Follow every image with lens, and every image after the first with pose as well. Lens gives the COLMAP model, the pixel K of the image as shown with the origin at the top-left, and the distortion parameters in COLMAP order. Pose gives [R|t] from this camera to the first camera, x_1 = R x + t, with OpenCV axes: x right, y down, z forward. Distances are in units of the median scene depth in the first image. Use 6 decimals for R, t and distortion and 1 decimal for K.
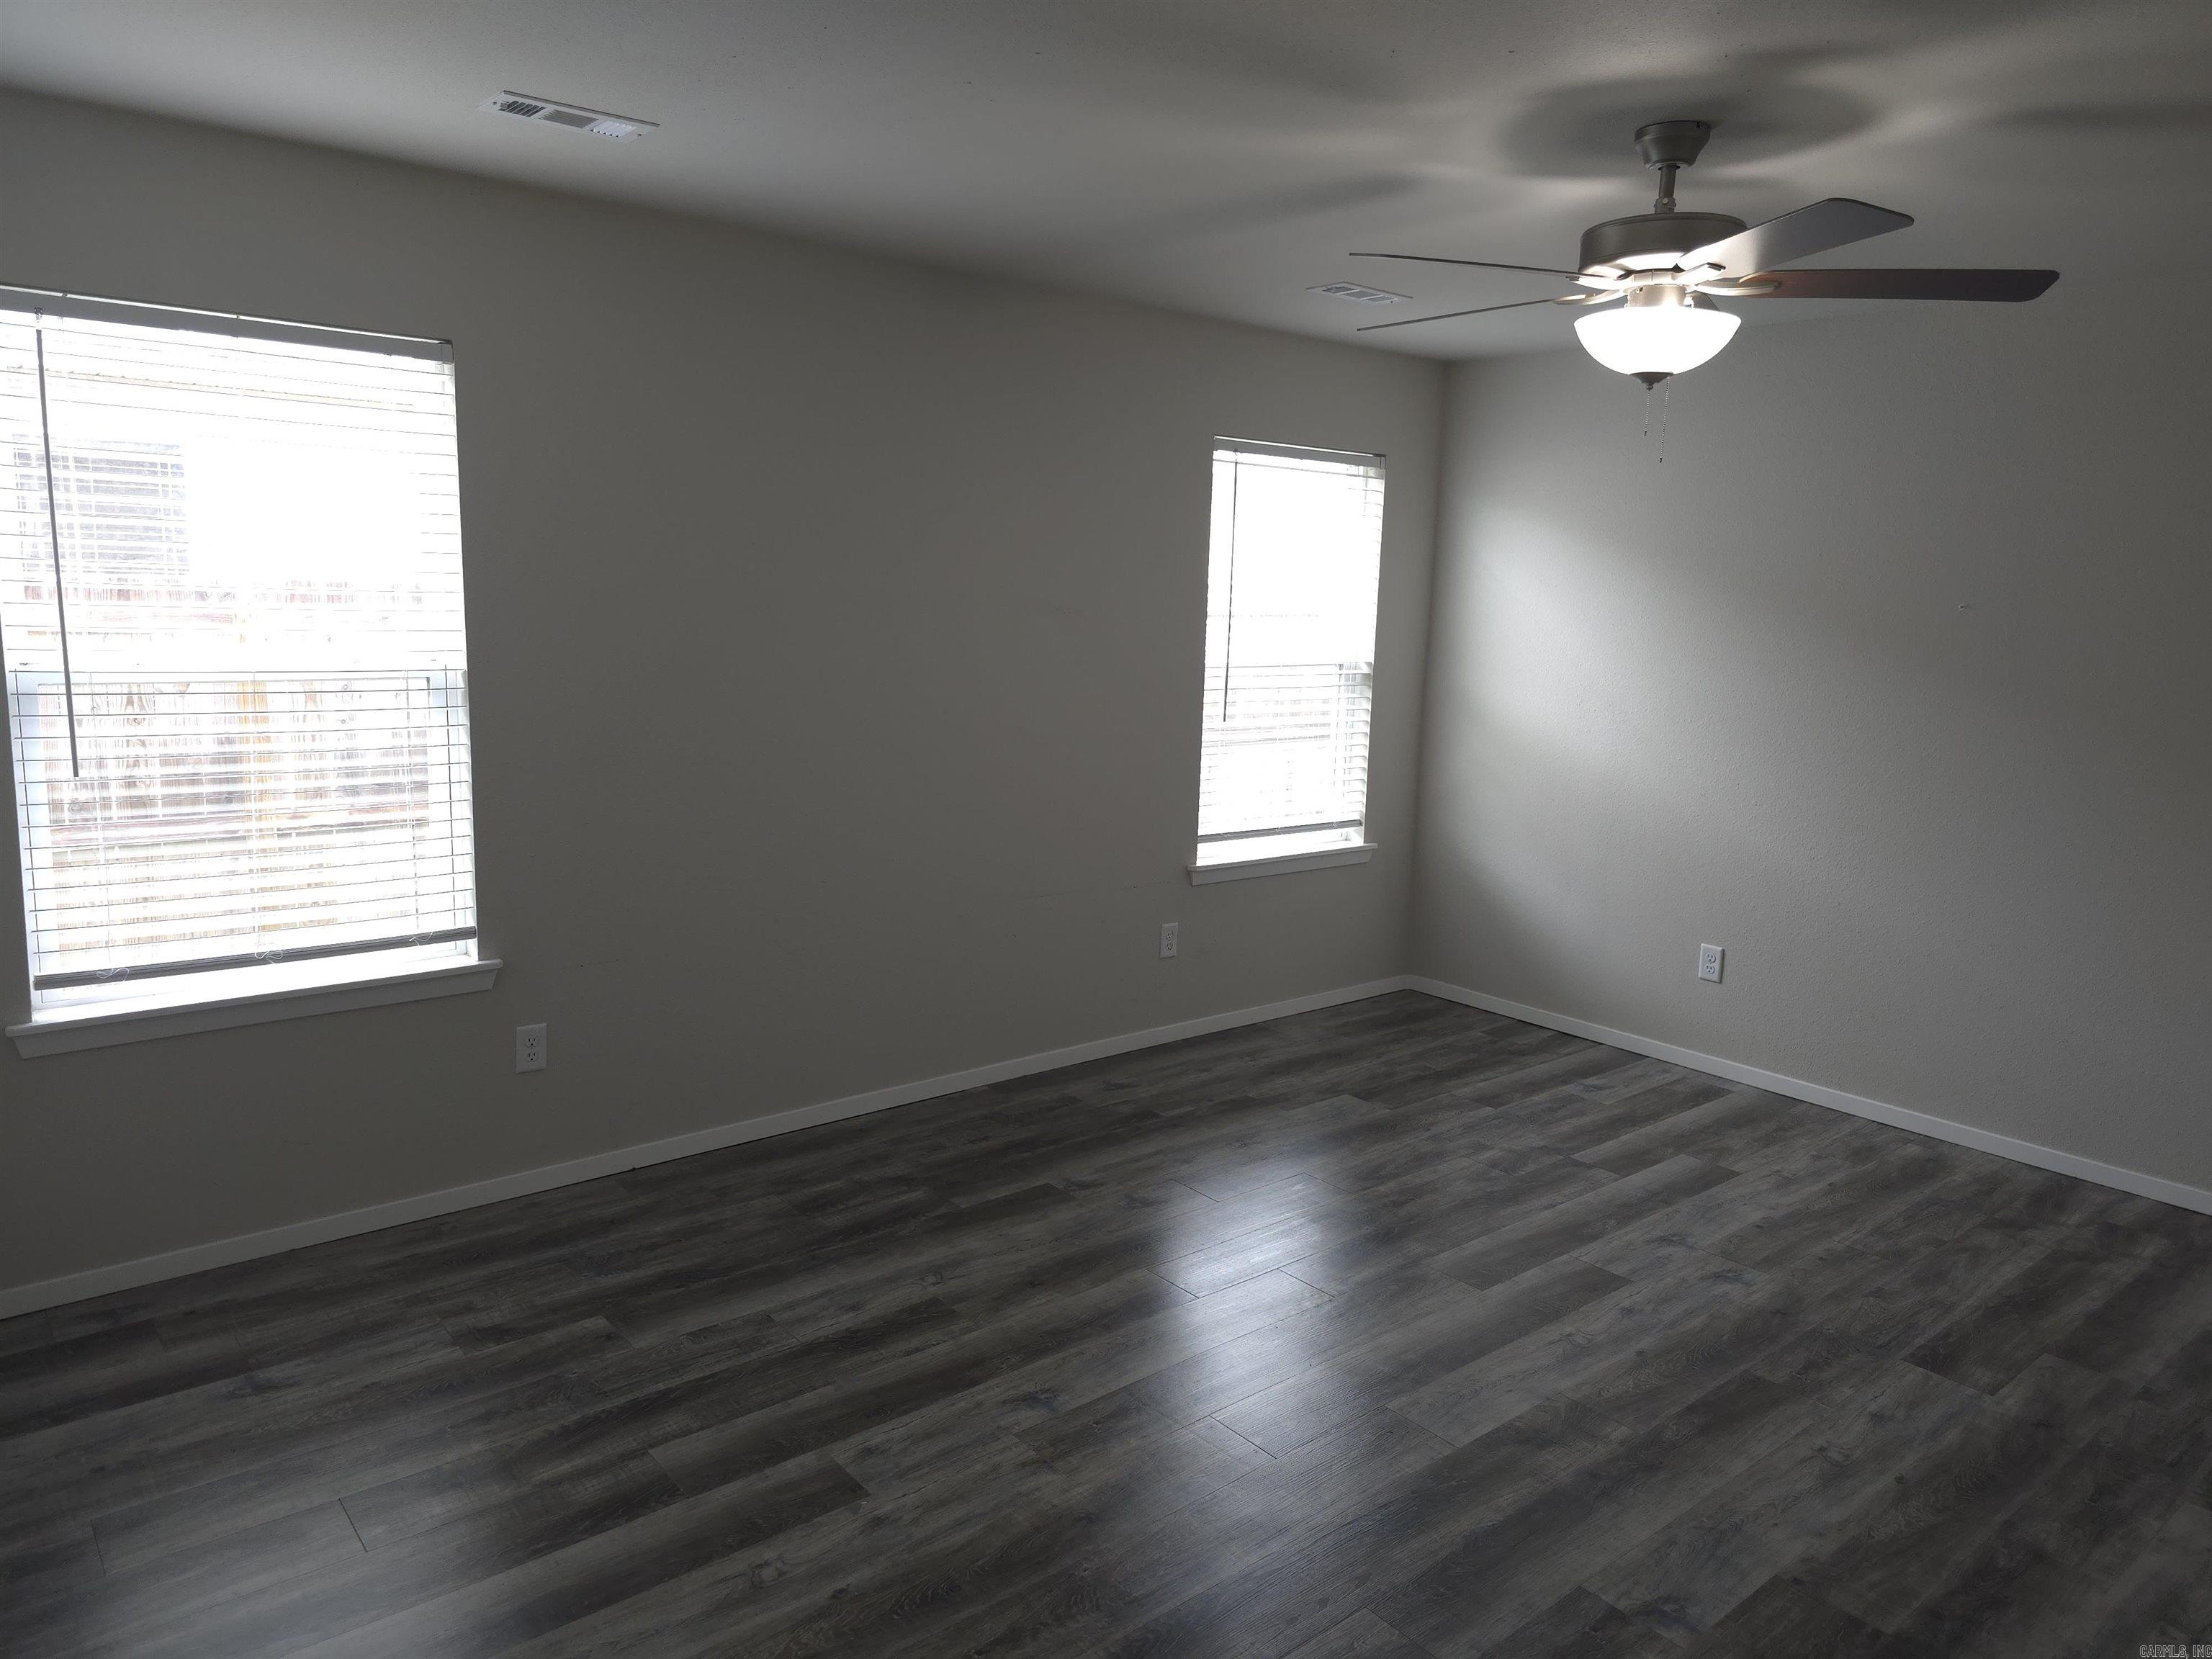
lens RADIAL K [[1487.8, 0, 1108.2], [0, 1487.8, 826.1], [0, 0, 1]] dist [0.056381, -0.044908]
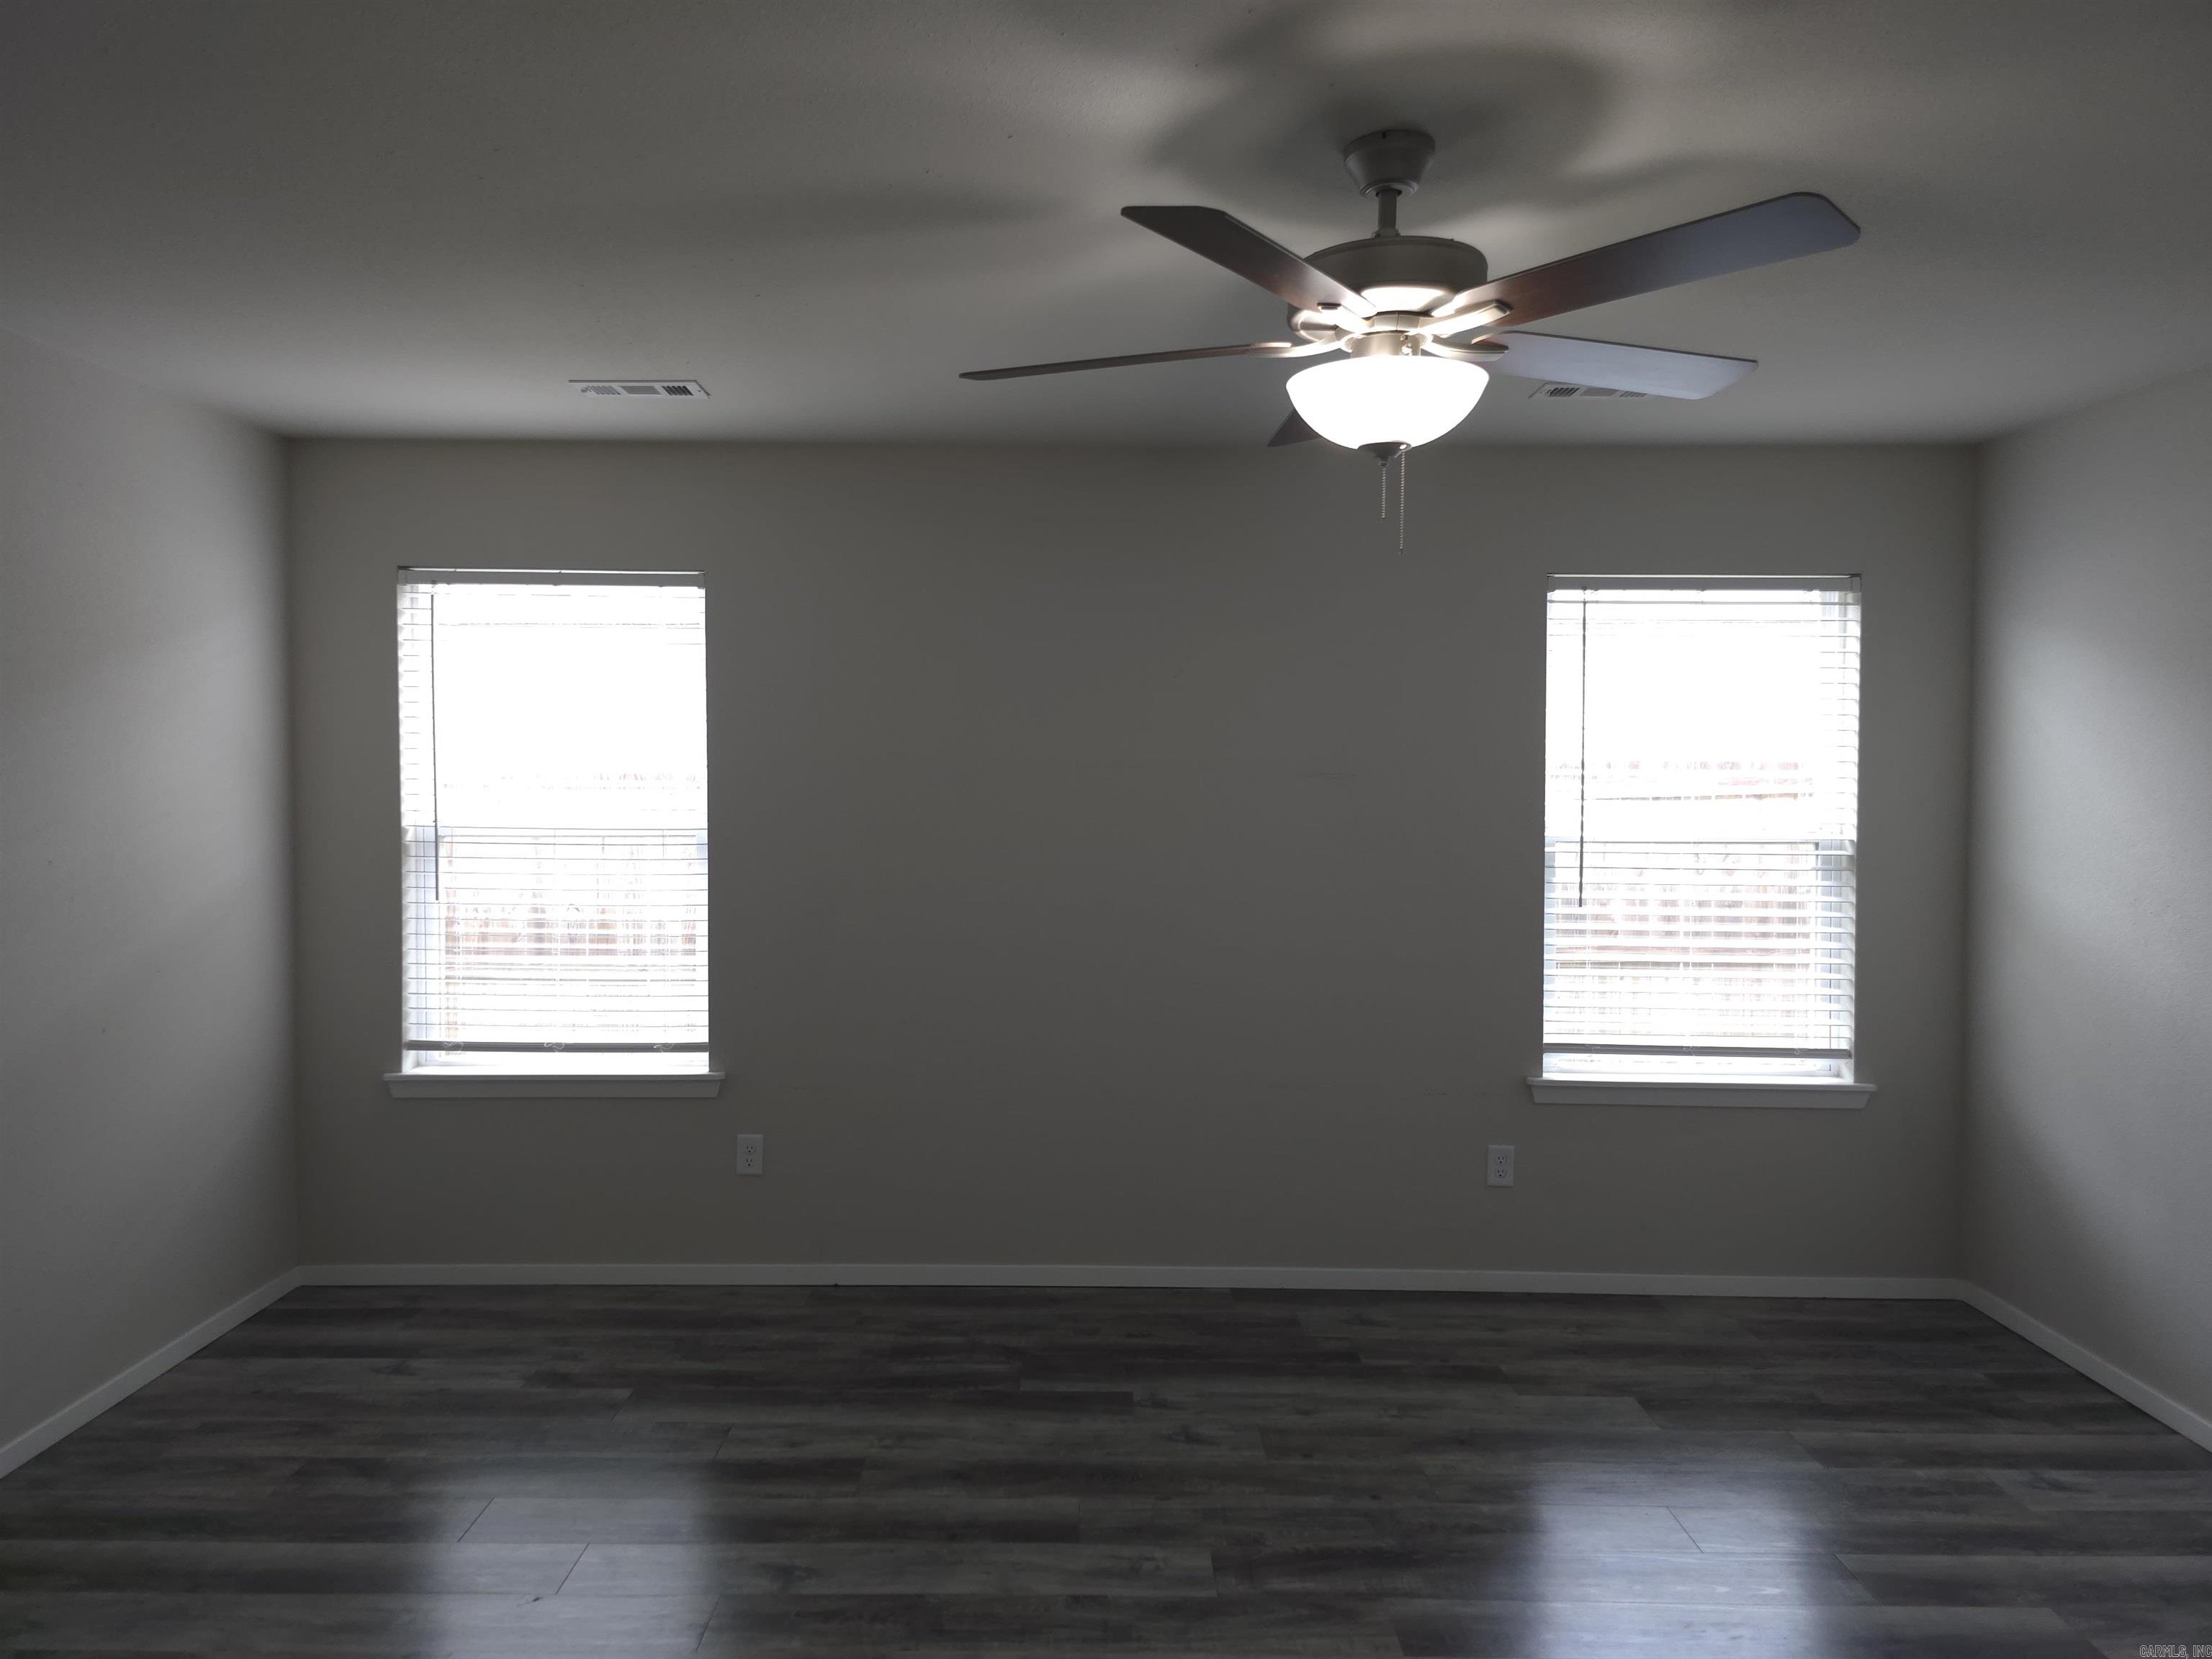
lens RADIAL K [[1487.8, 0, 1087.7], [0, 1487.8, 826.2], [0, 0, 1]] dist [0.056381, -0.044908]
pose [[0.764424, -0.003667, -0.644704, 0.567742], [-0.086416, 0.990378, -0.108095, -0.001225], [0.638897, 0.138343, 0.756751, 0.261790]]
